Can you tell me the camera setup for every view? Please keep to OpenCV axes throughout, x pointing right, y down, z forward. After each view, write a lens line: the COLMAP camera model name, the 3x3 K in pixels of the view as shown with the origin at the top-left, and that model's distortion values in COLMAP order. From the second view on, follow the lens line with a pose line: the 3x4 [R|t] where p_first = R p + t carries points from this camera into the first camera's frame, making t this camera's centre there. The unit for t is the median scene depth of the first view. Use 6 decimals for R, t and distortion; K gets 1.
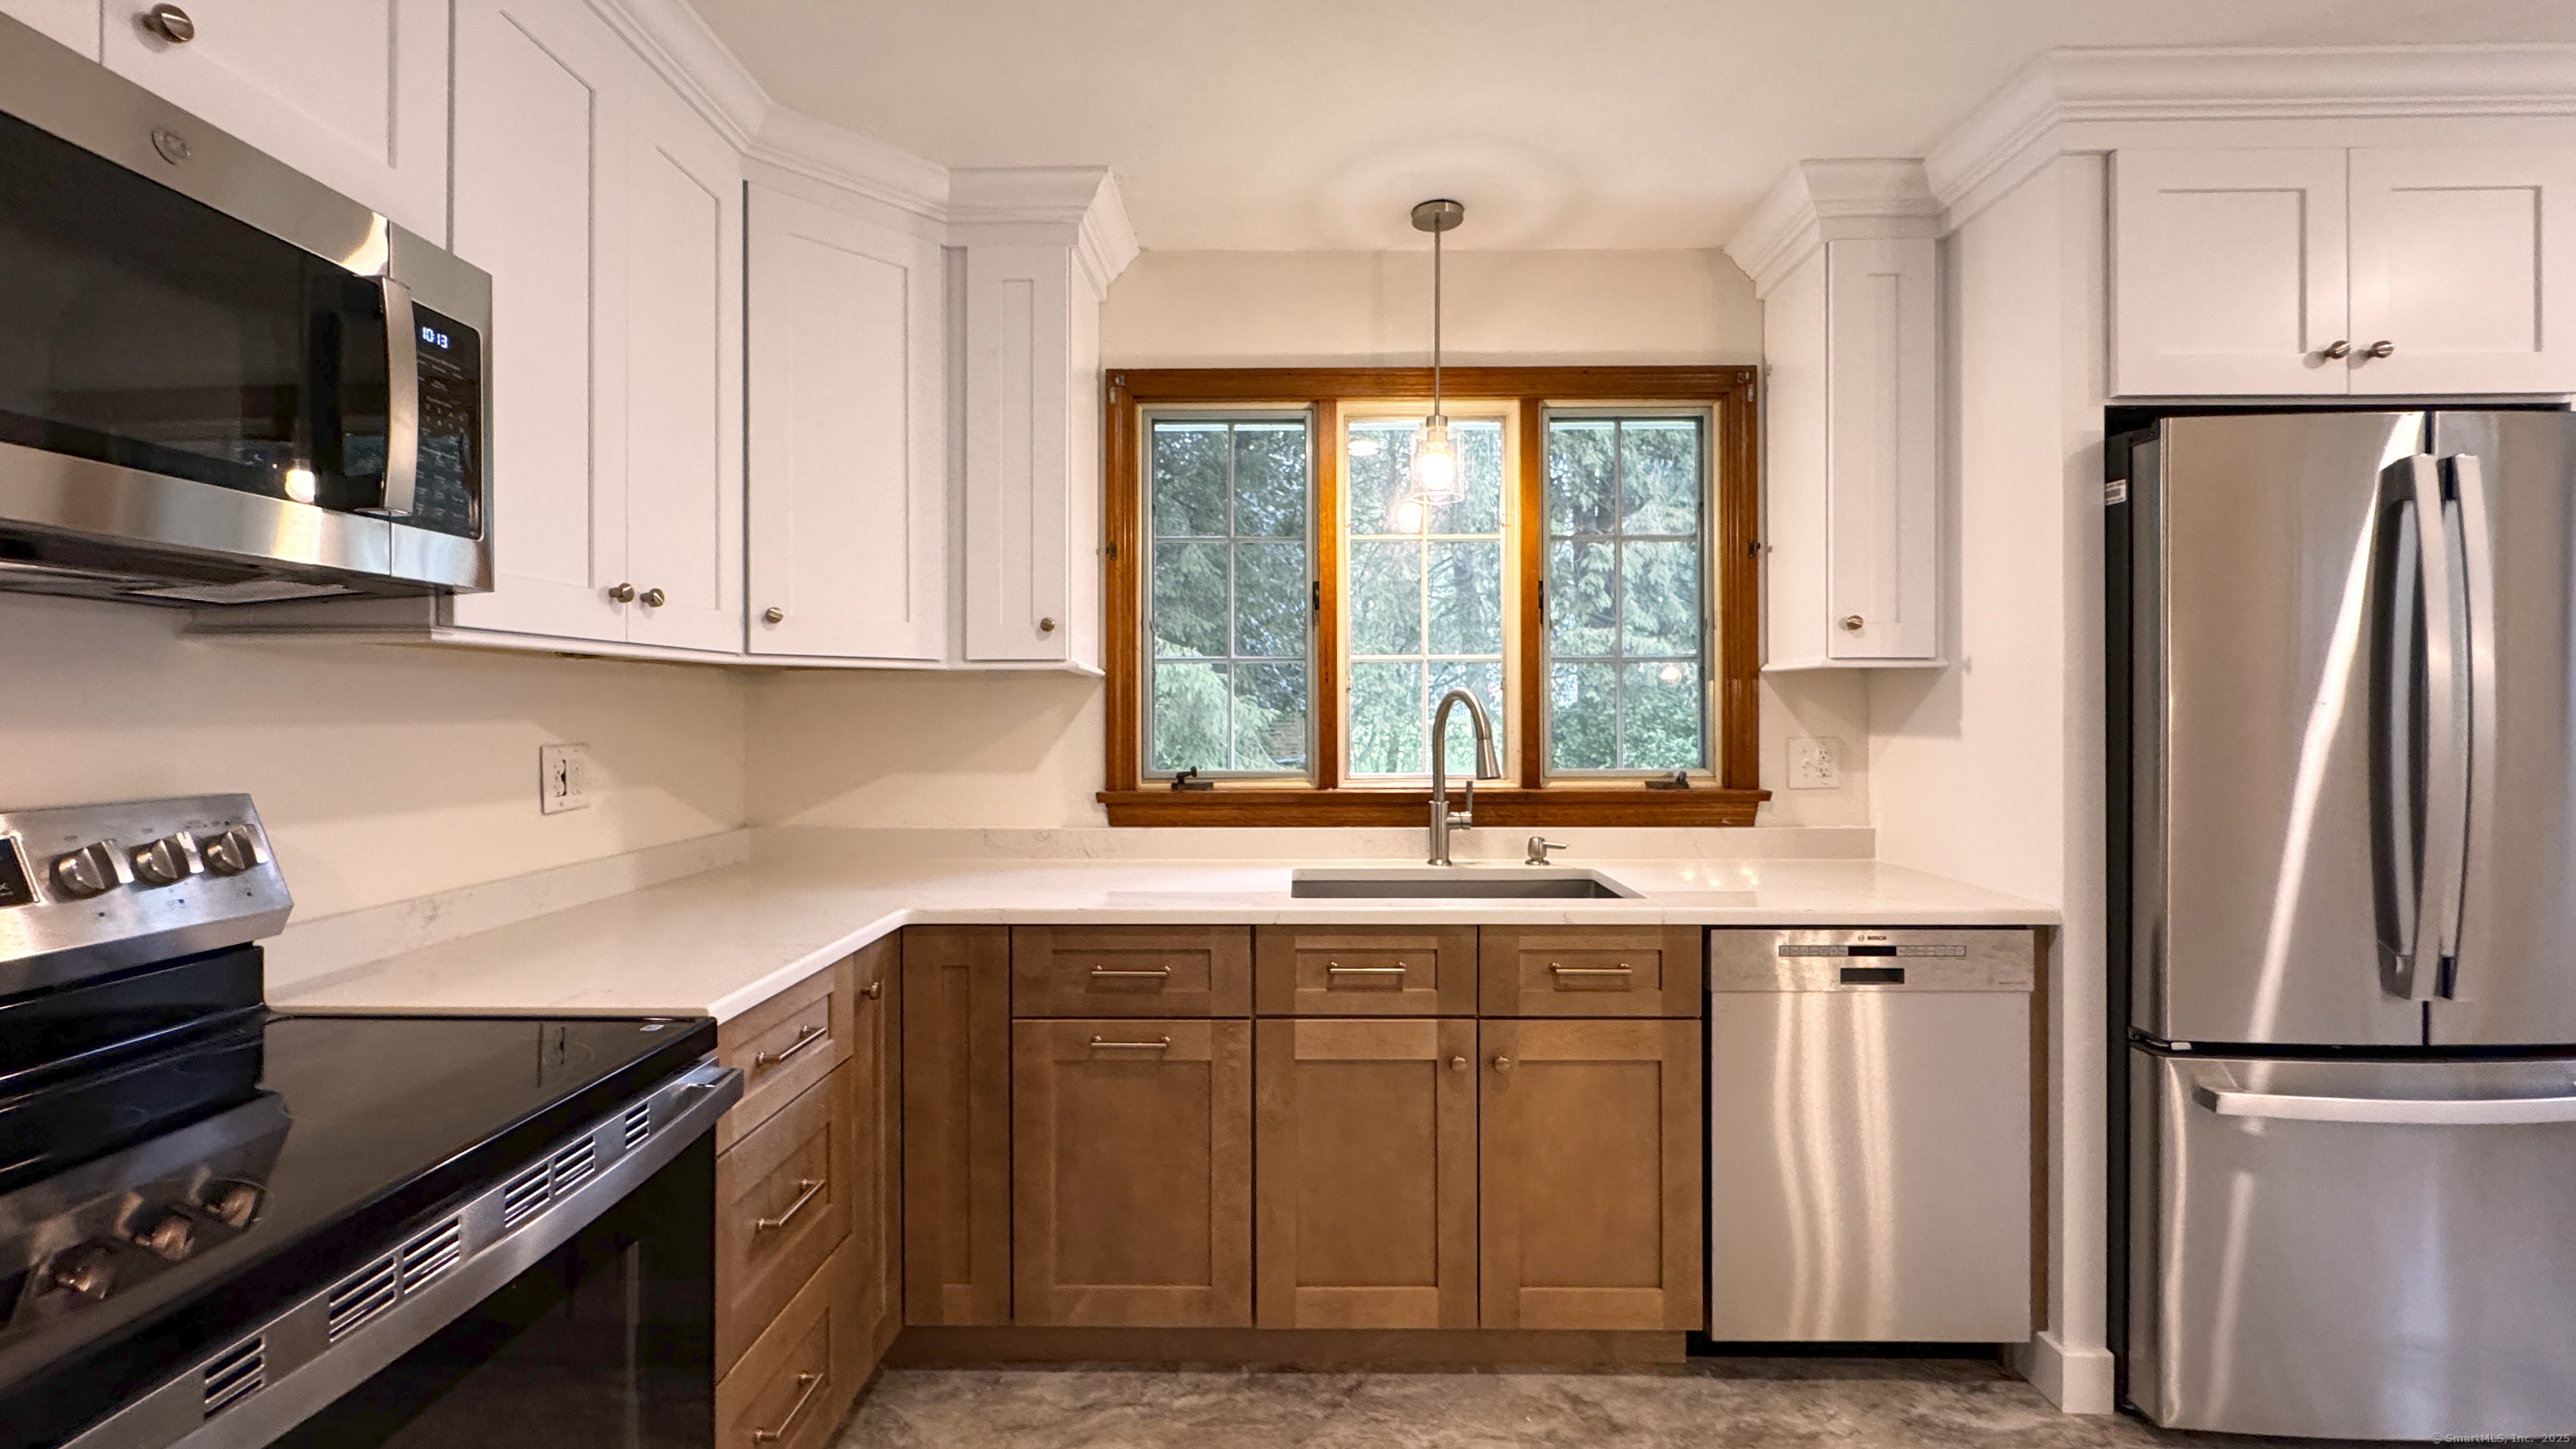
lens RADIAL K [[1038.7, 0, 1288.4], [0, 1038.7, 712.0], [0, 0, 1]] dist [-0.002235, -0.000119]
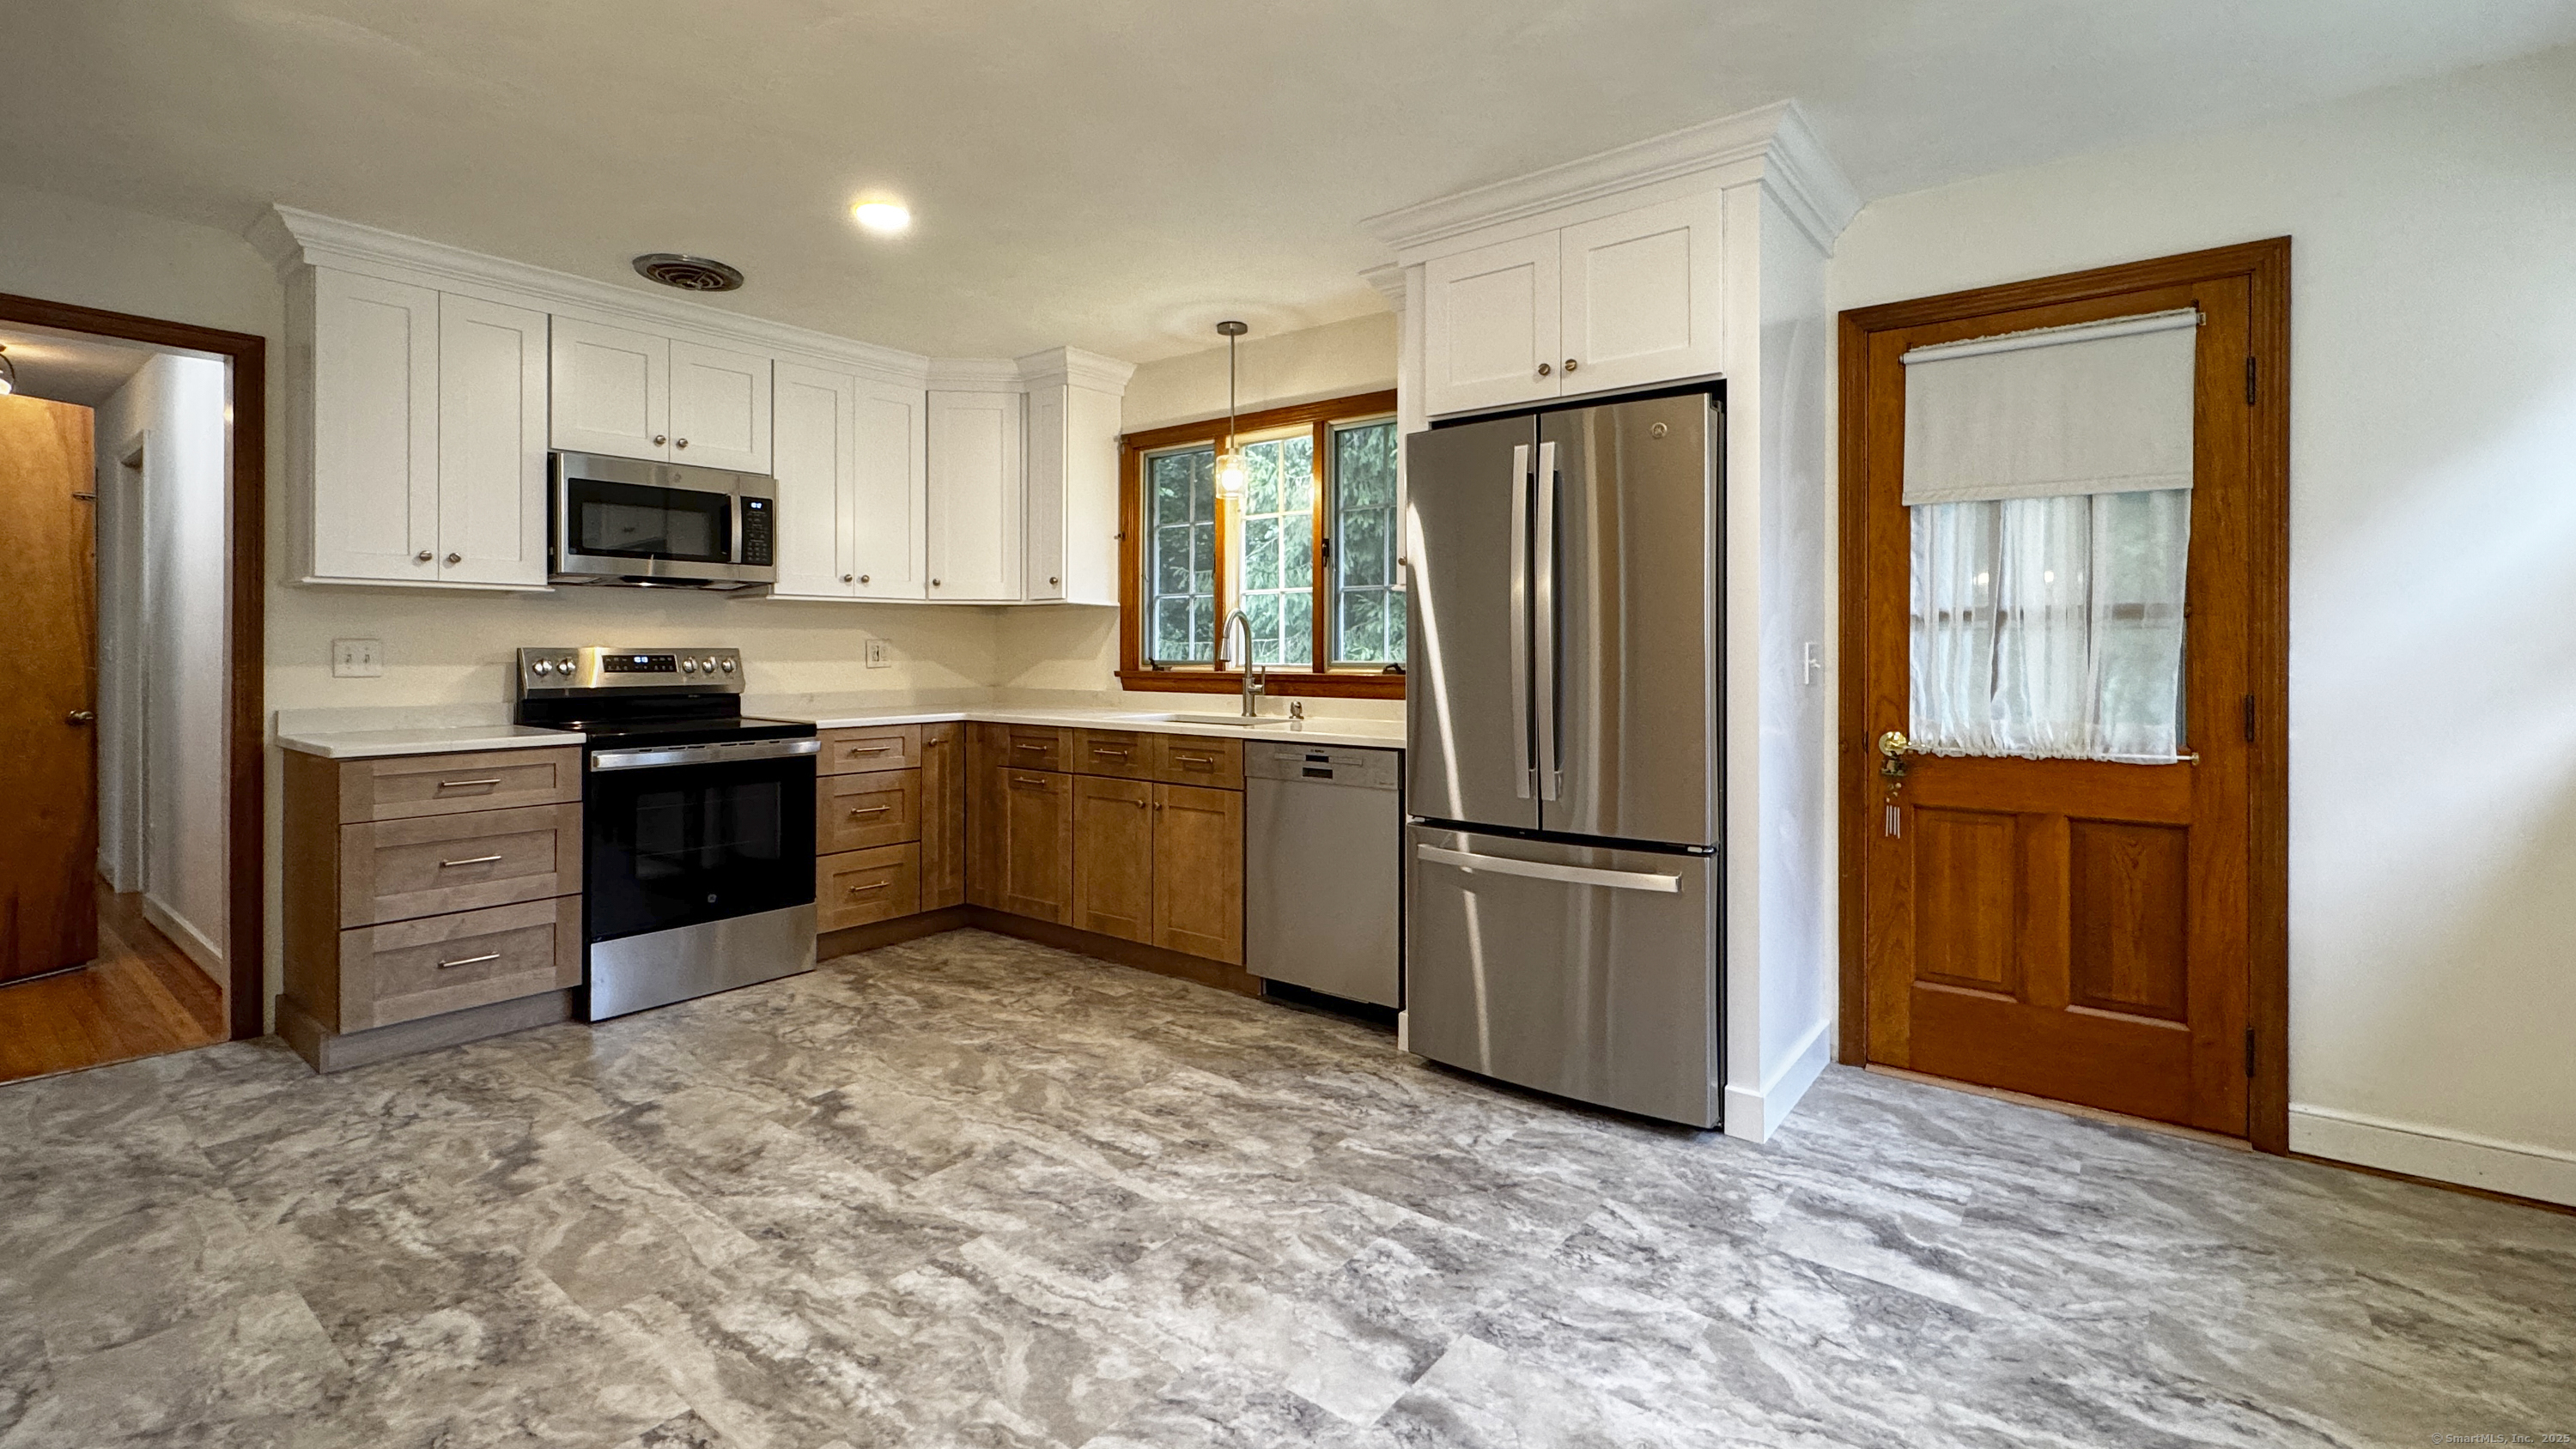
lens RADIAL K [[1096.8, 0, 1295.6], [0, 1096.8, 667.9], [0, 0, 1]] dist [-0.001045, -0.000221]
pose [[0.797107, 0.012750, -0.603704, 1.346668], [-0.004966, 0.999882, 0.014560, 0.047317], [0.603818, -0.008608, 0.797076, -0.372262]]
